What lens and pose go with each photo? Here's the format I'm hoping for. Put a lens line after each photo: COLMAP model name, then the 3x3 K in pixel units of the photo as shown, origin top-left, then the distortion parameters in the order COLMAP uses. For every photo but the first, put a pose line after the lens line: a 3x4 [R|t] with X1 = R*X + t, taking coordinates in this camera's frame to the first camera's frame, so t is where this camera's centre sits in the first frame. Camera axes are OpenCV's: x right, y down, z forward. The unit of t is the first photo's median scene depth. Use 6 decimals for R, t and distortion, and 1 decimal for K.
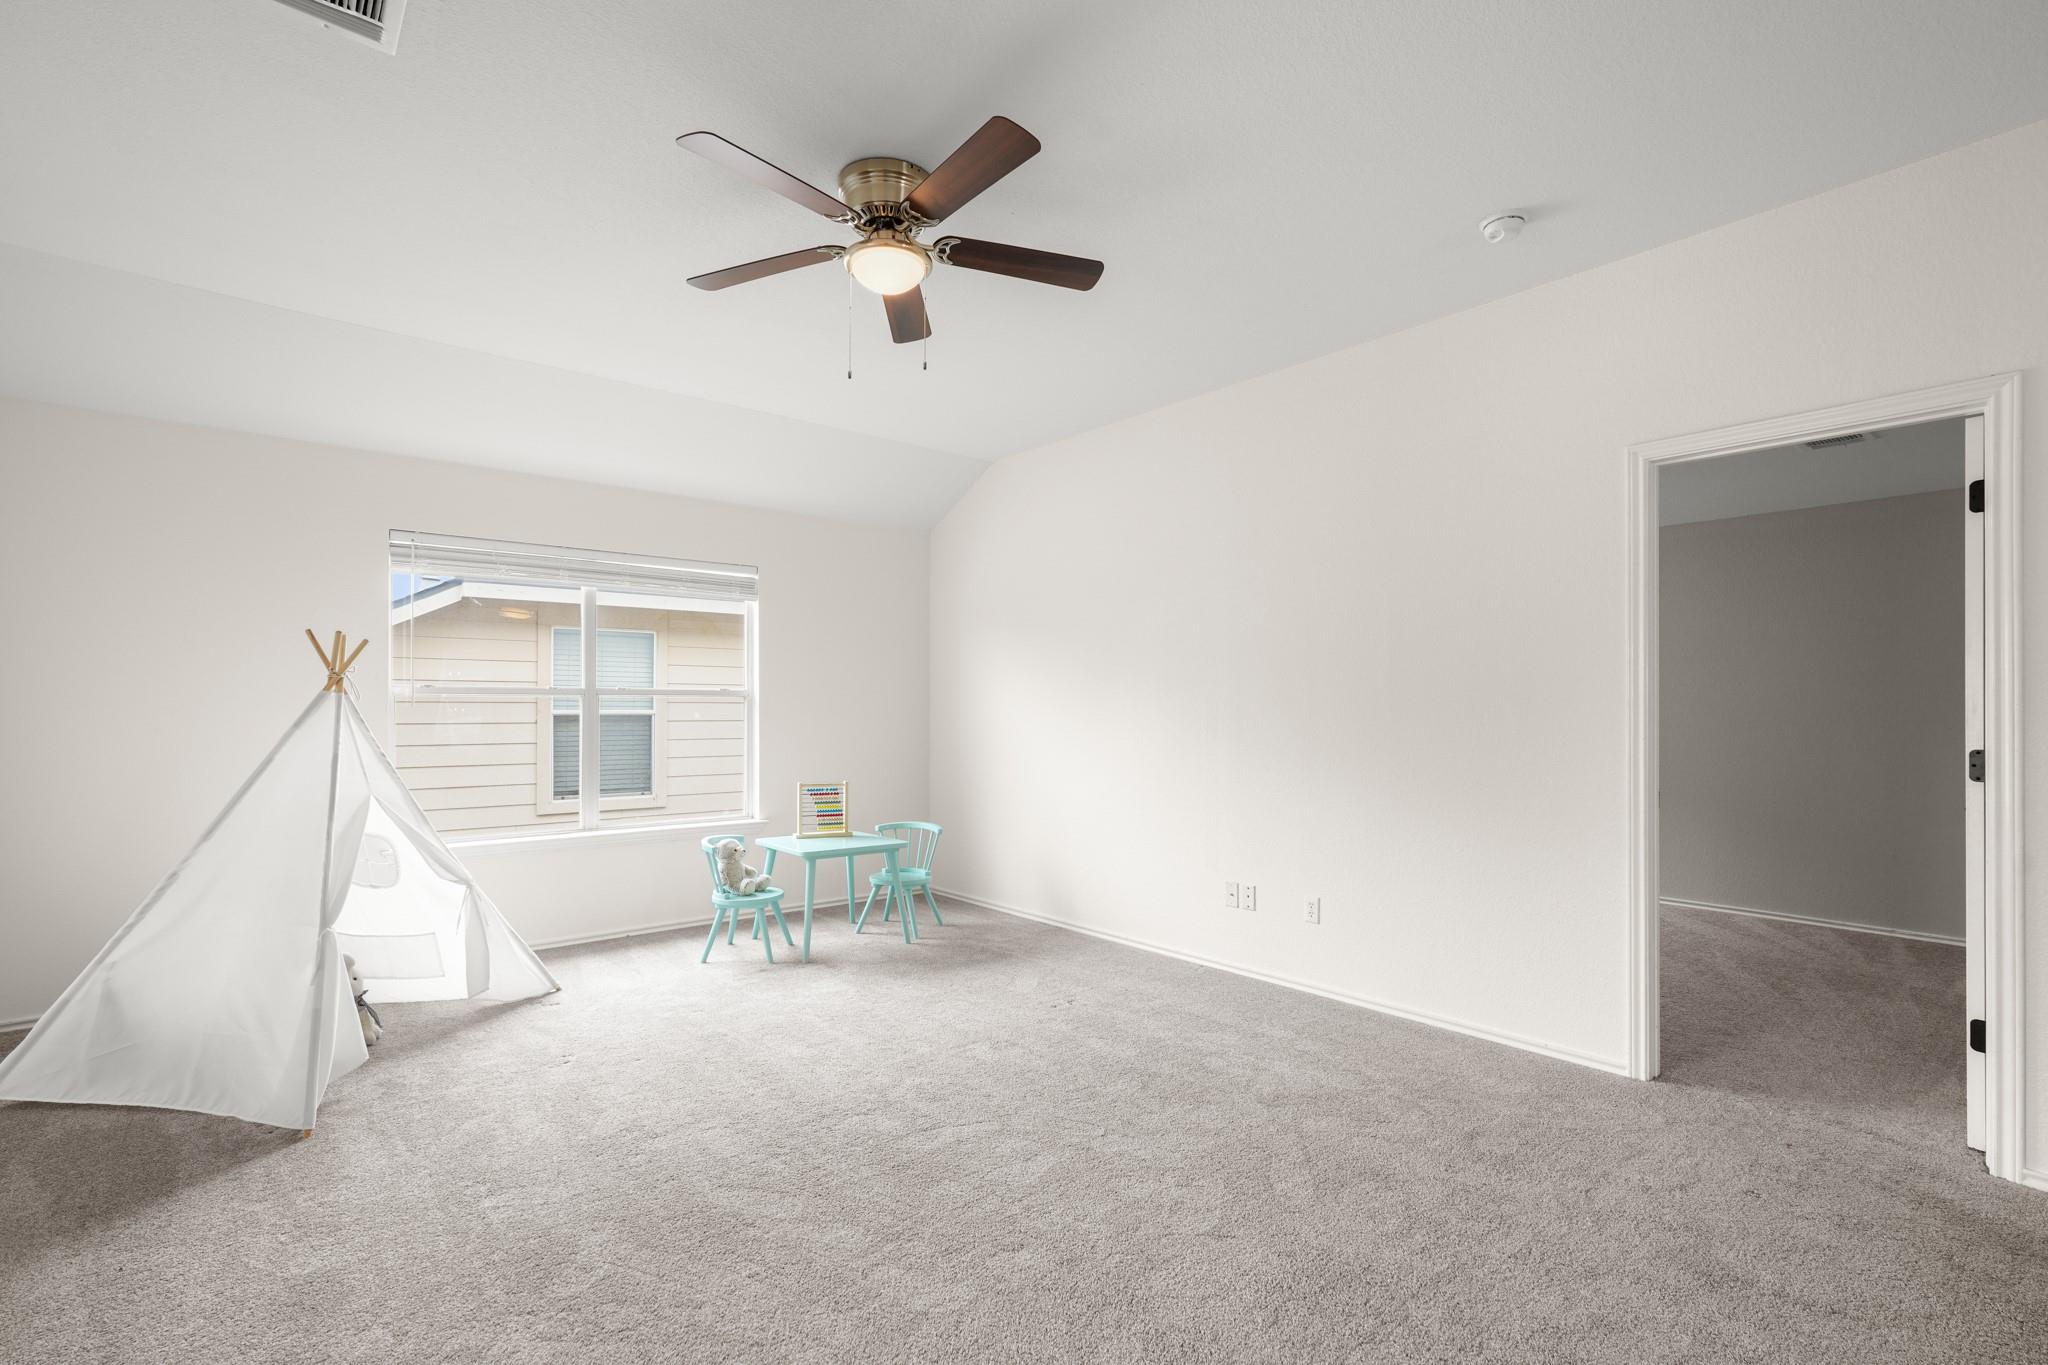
lens RADIAL K [[949.9, 0, 1030.2], [0, 949.9, 697.6], [0, 0, 1]] dist [-0.007579, 0.009760]
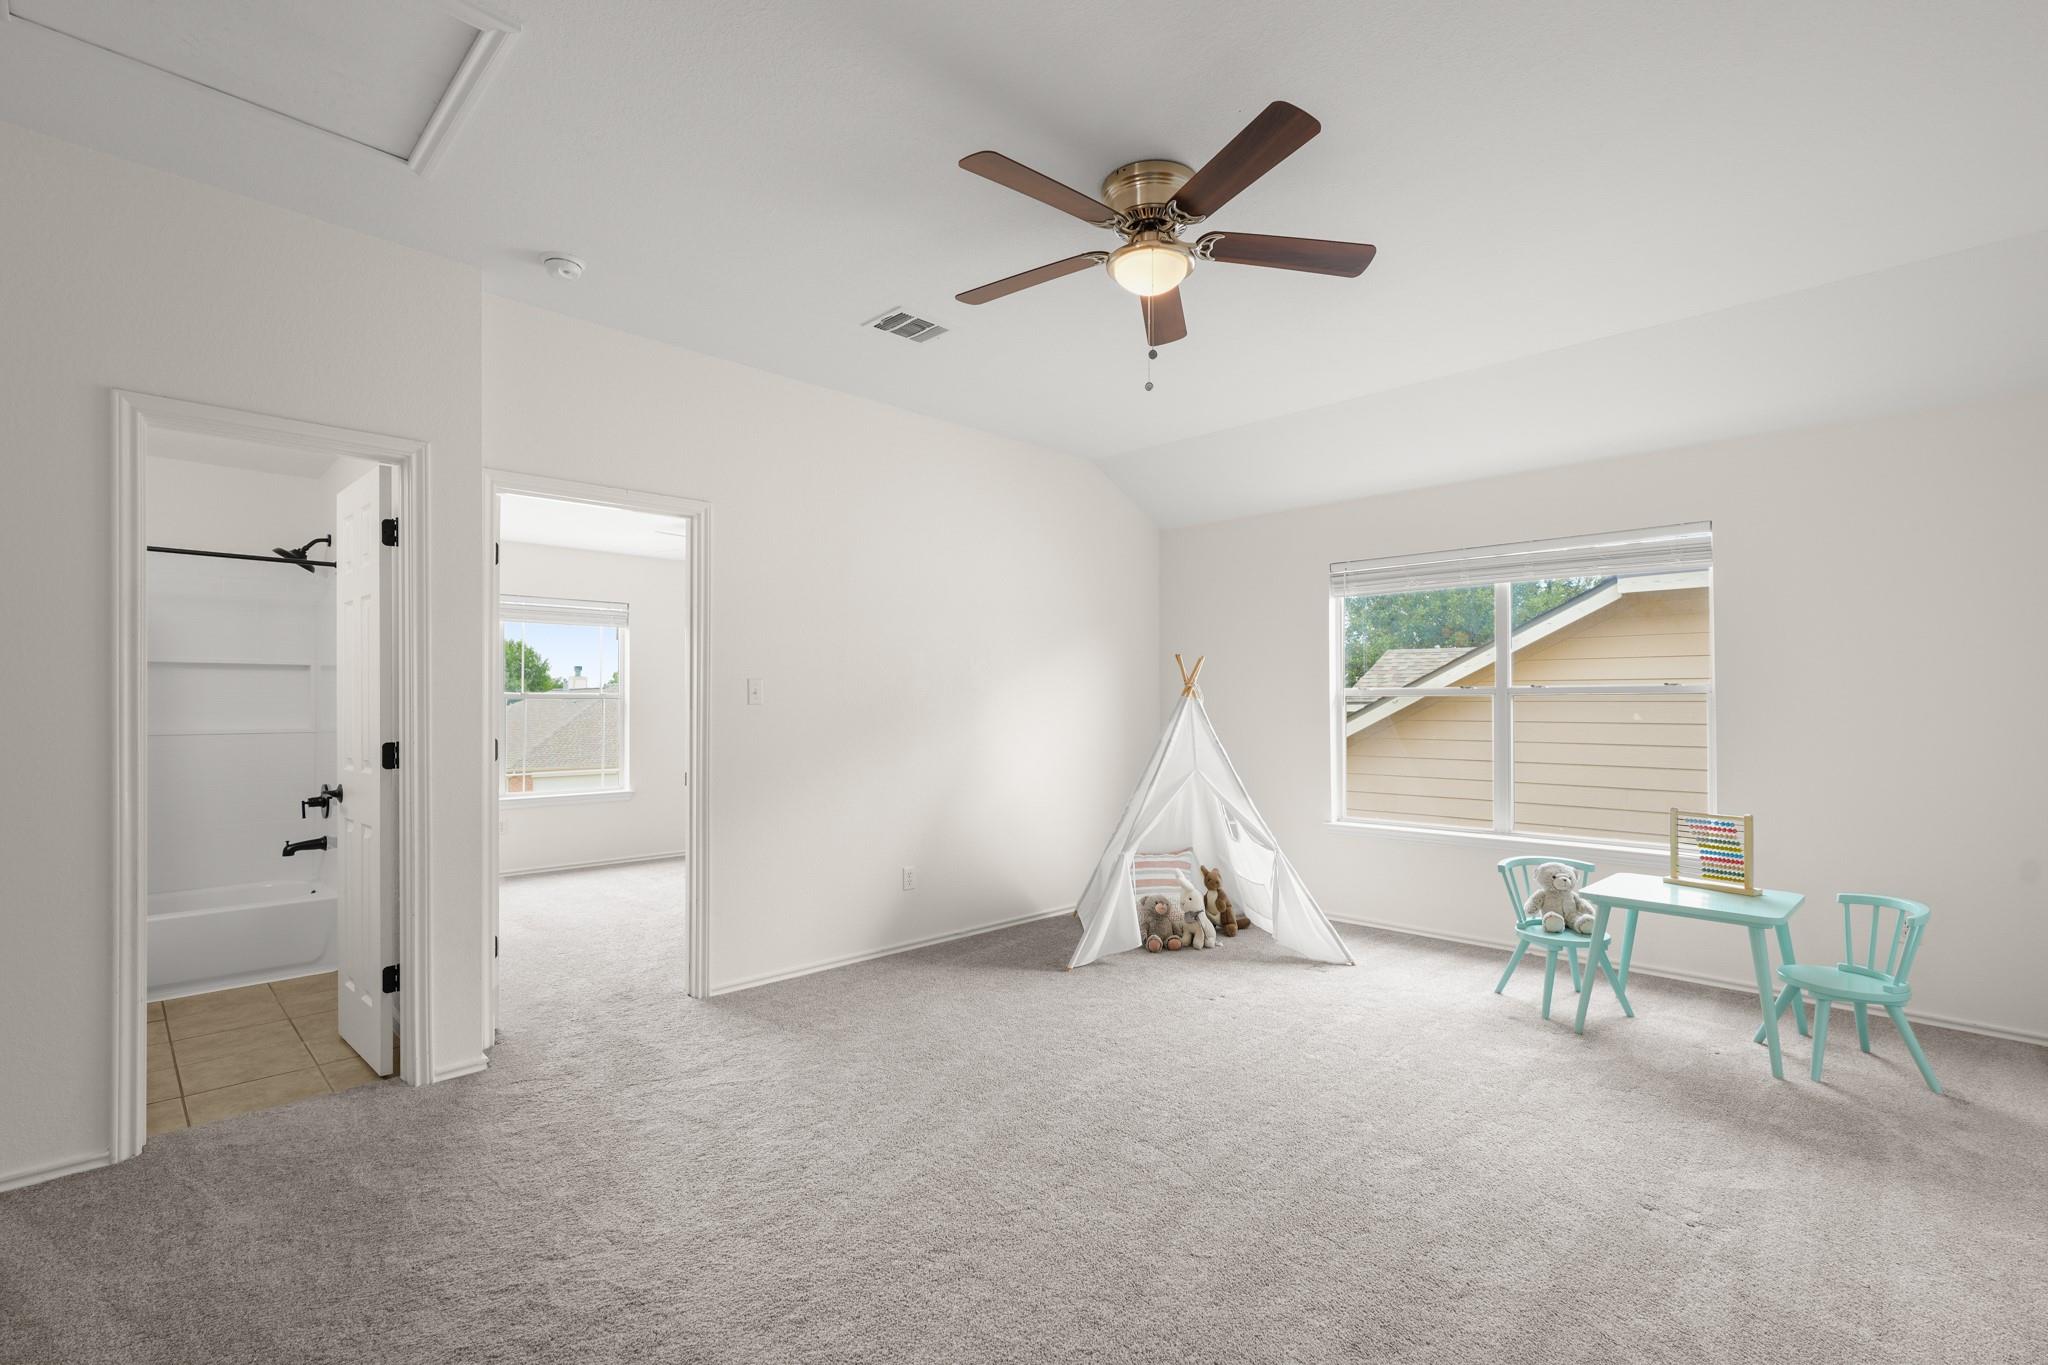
lens RADIAL K [[949.9, 0, 1024.9], [0, 949.9, 693.8], [0, 0, 1]] dist [-0.007579, 0.009760]
pose [[0.076414, -0.012900, -0.996993, 0.514286], [0.009265, 0.999882, -0.012227, 0.004389], [0.997033, -0.008303, 0.076525, 0.487249]]
